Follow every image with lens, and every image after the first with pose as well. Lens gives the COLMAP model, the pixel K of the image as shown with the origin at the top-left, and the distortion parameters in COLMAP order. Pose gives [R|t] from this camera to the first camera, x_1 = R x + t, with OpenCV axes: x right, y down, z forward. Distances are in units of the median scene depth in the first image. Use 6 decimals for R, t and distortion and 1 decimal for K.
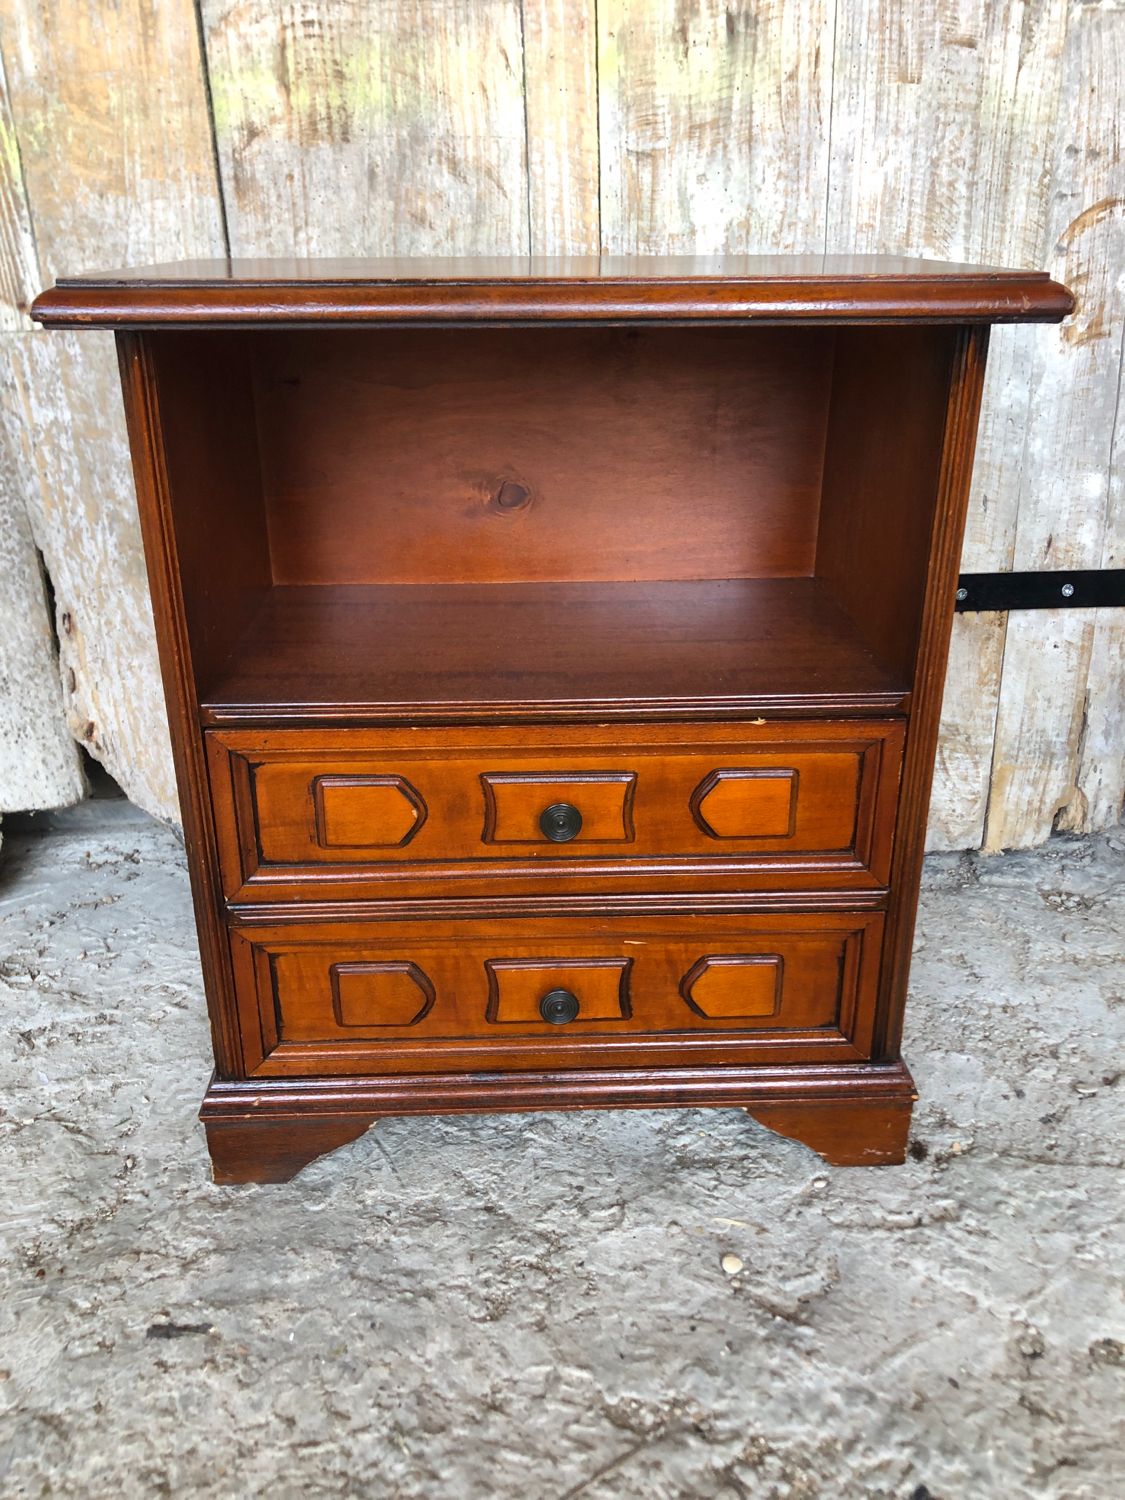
lens RADIAL K [[1241.3, 0, 548.9], [0, 1241.3, 735.6], [0, 0, 1]] dist [0.008145, 0.017836]
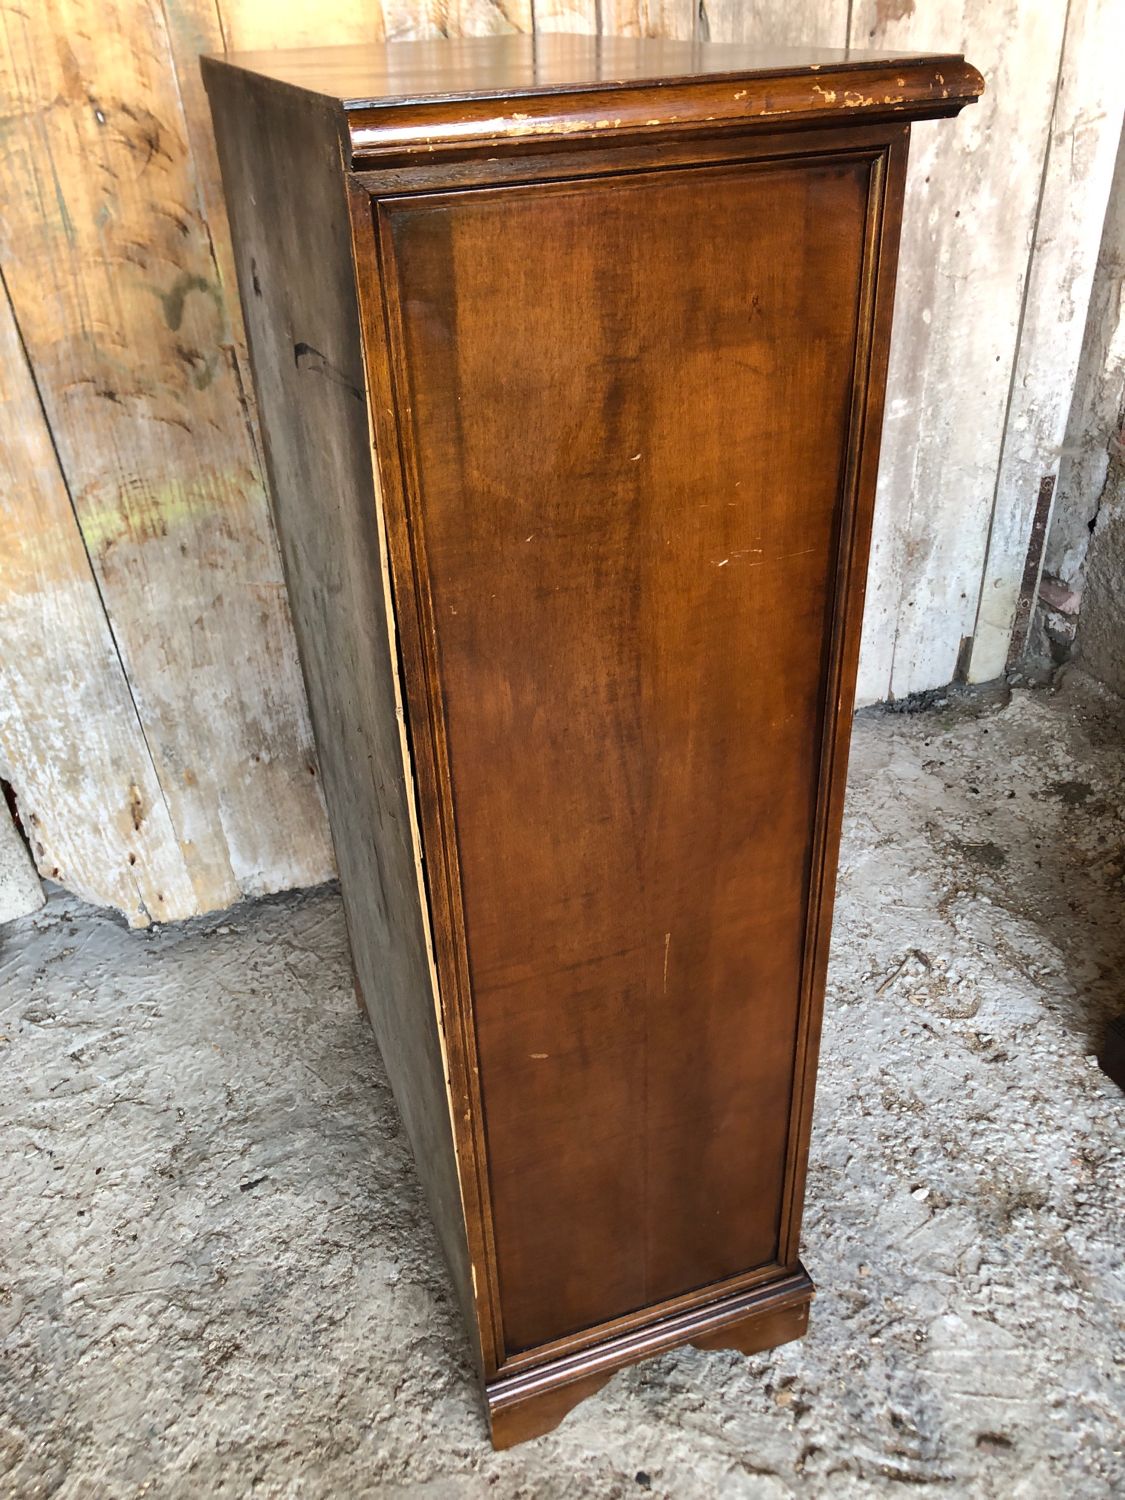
lens RADIAL K [[1241.3, 0, 555.7], [0, 1241.3, 747.1], [0, 0, 1]] dist [0.008145, 0.017836]
pose [[0.946887, -0.206316, 0.246655, -0.157496], [0.146705, 0.959728, 0.239582, -0.612549], [-0.286151, -0.190672, 0.939022, -0.921492]]
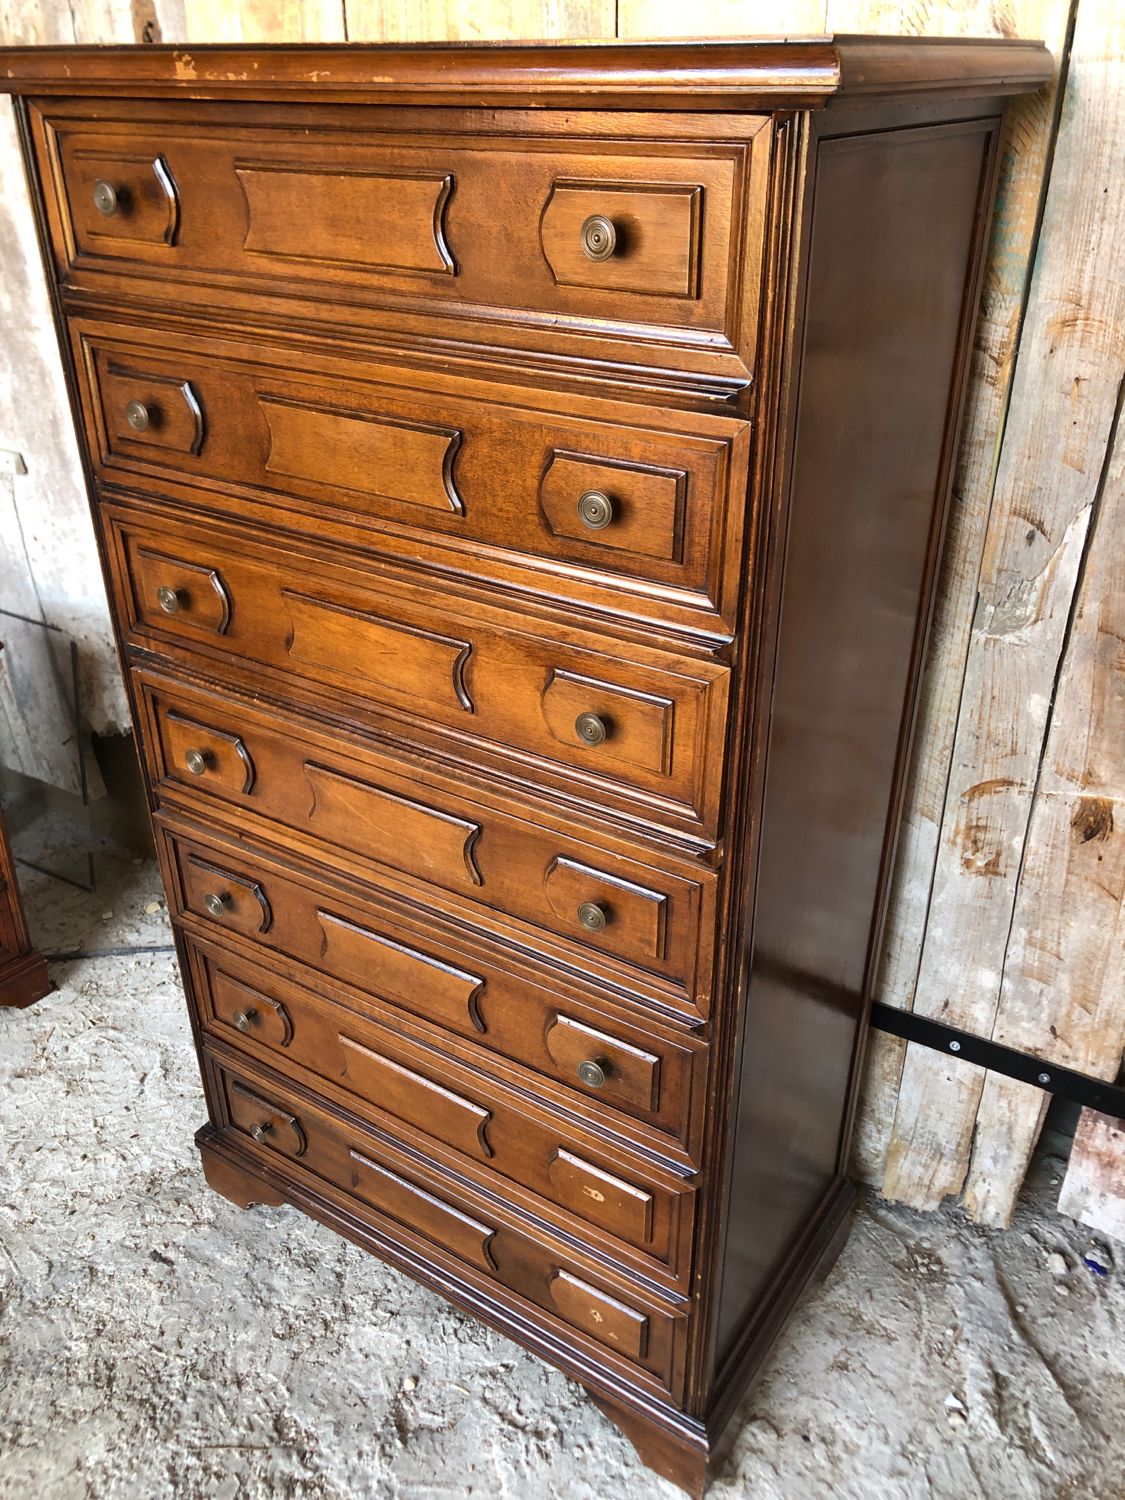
lens RADIAL K [[1241.3, 0, 555.2], [0, 1241.3, 757.5], [0, 0, 1]] dist [0.008145, 0.017836]
pose [[0.808075, 0.308896, -0.501596, 0.841988], [-0.217609, 0.947792, 0.233104, -0.773308], [0.547414, -0.079213, 0.833105, -0.221791]]
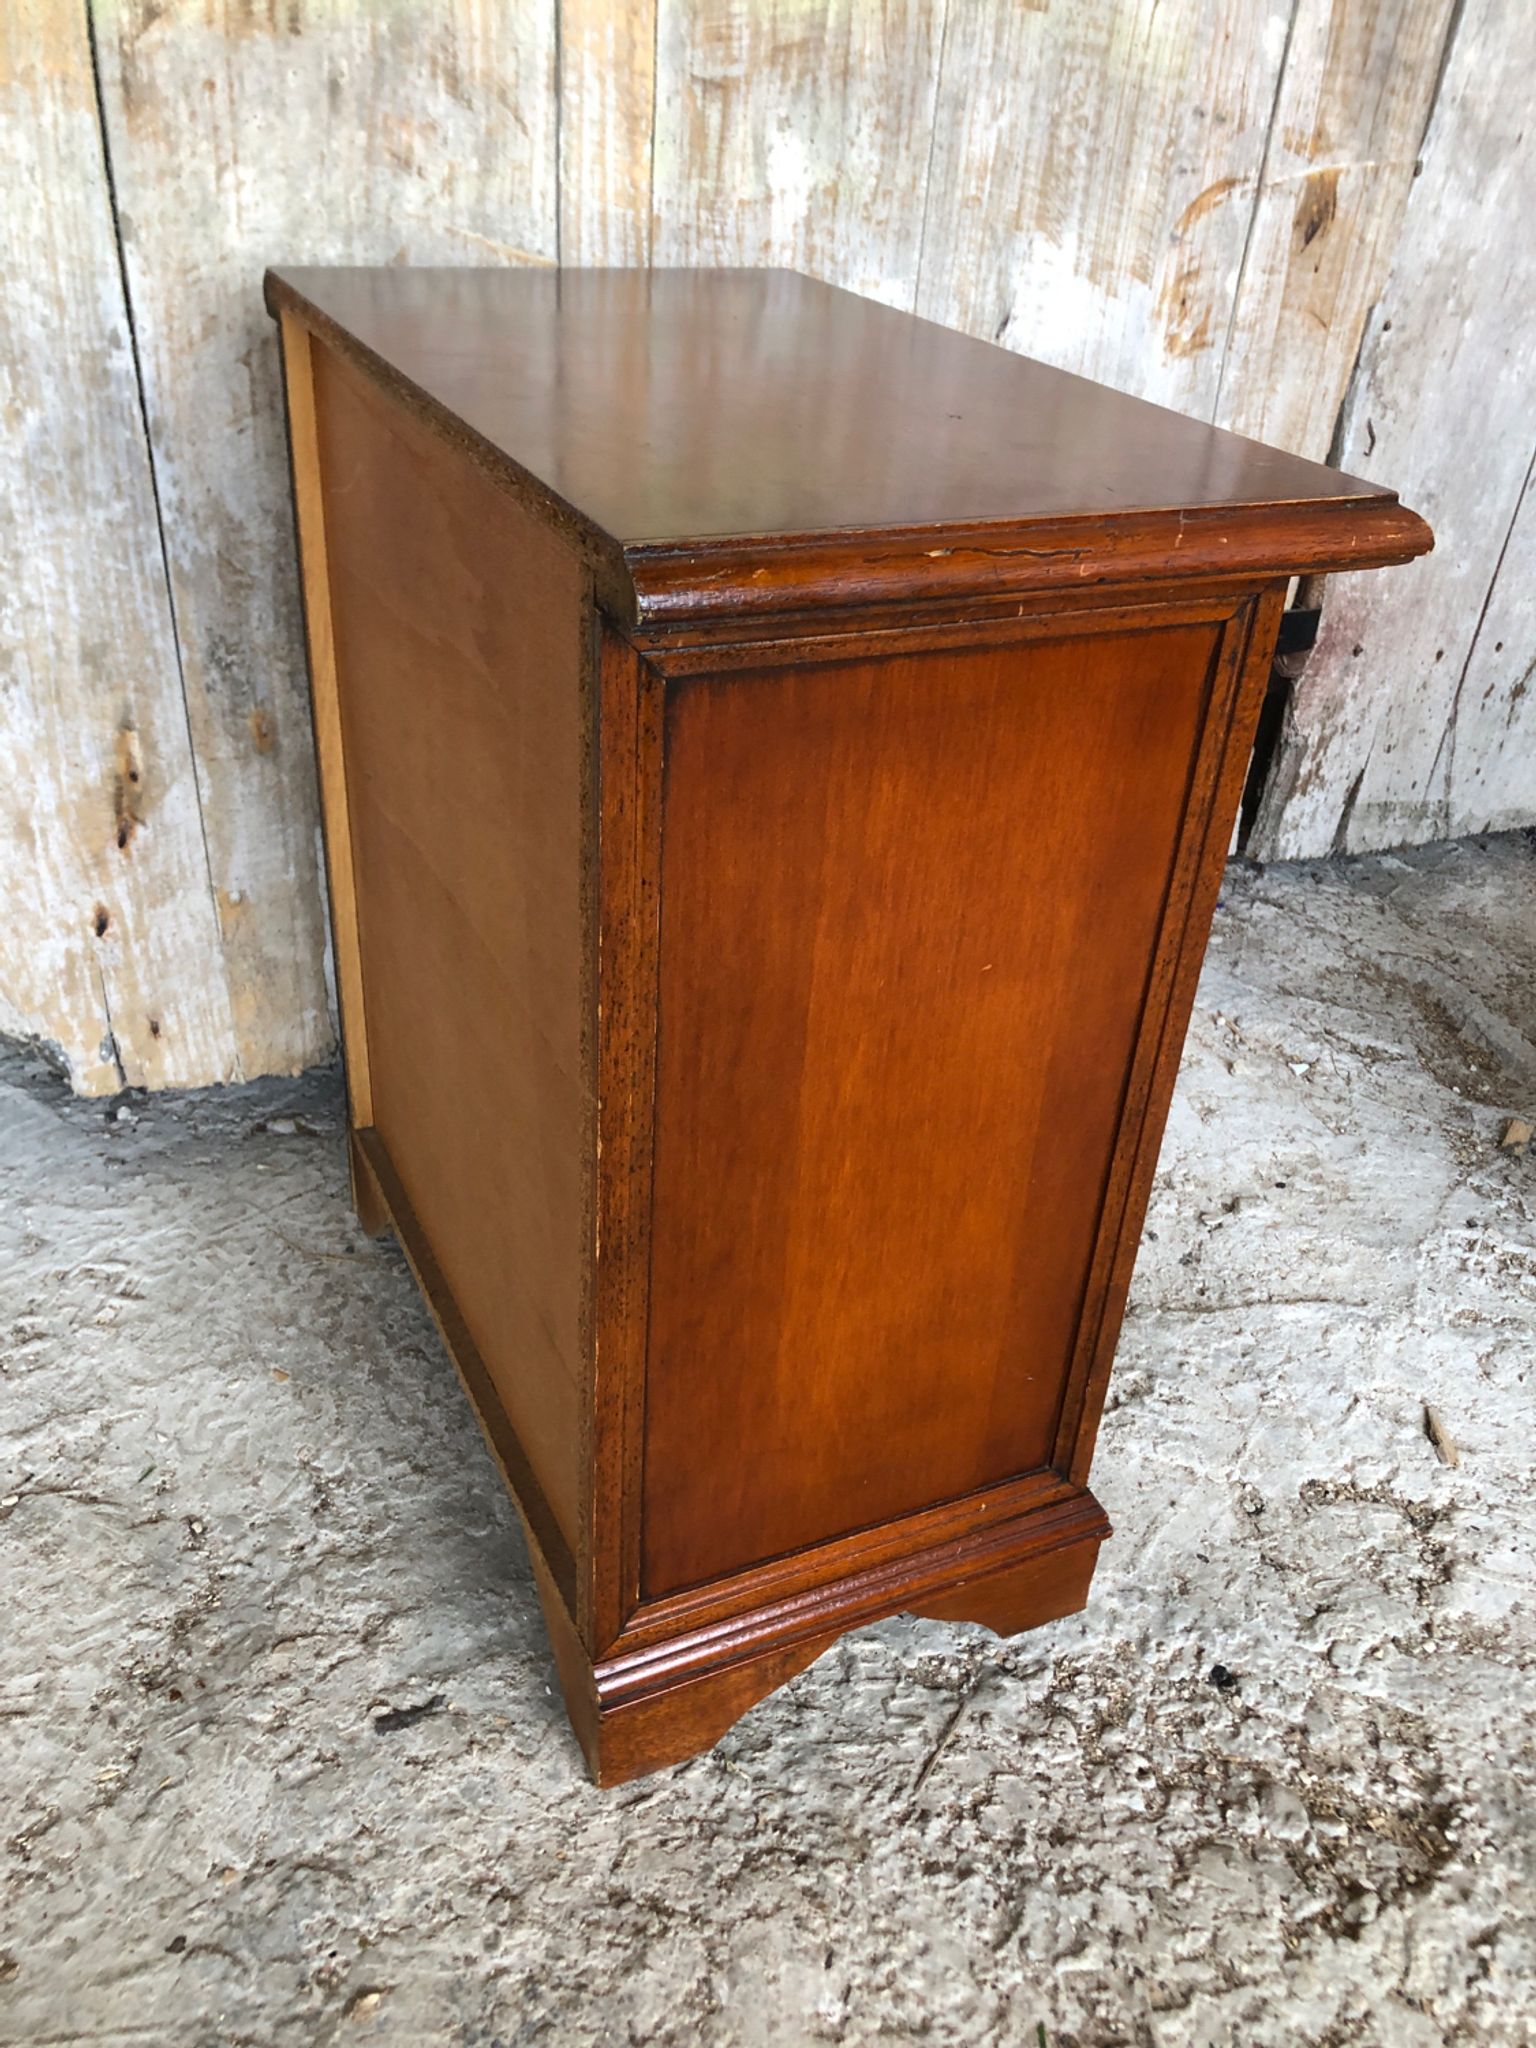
lens RADIAL K [[1694.8, 0, 793.7], [0, 1694.8, 1048.7], [0, 0, 1]] dist [0.008145, 0.017836]
pose [[0.922199, -0.126680, 0.365378, -0.366916], [0.037721, 0.969785, 0.241028, -0.192106], [-0.384871, -0.208493, 0.899113, -0.020621]]
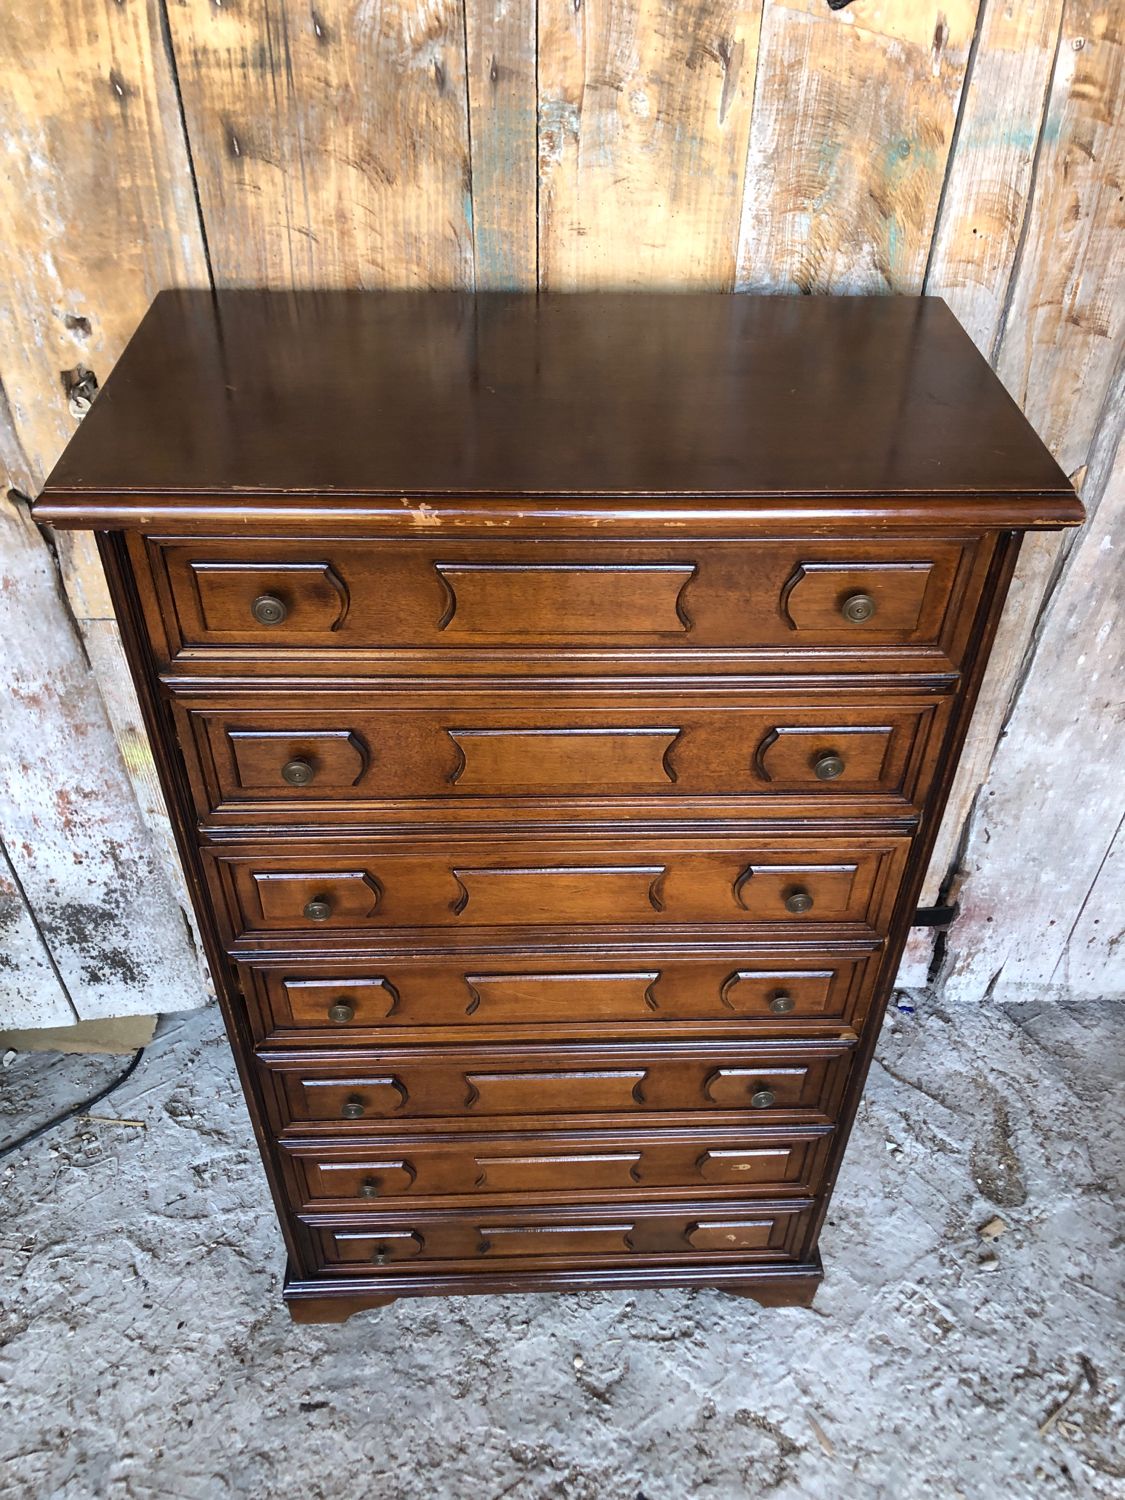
lens RADIAL K [[1241.3, 0, 580.1], [0, 1241.3, 759.1], [0, 0, 1]] dist [0.008145, 0.017836]
pose [[0.998668, 0.031722, 0.040691, 0.031757], [-0.044120, 0.933918, 0.354753, -1.180522], [-0.026749, -0.356076, 0.934074, -0.548347]]
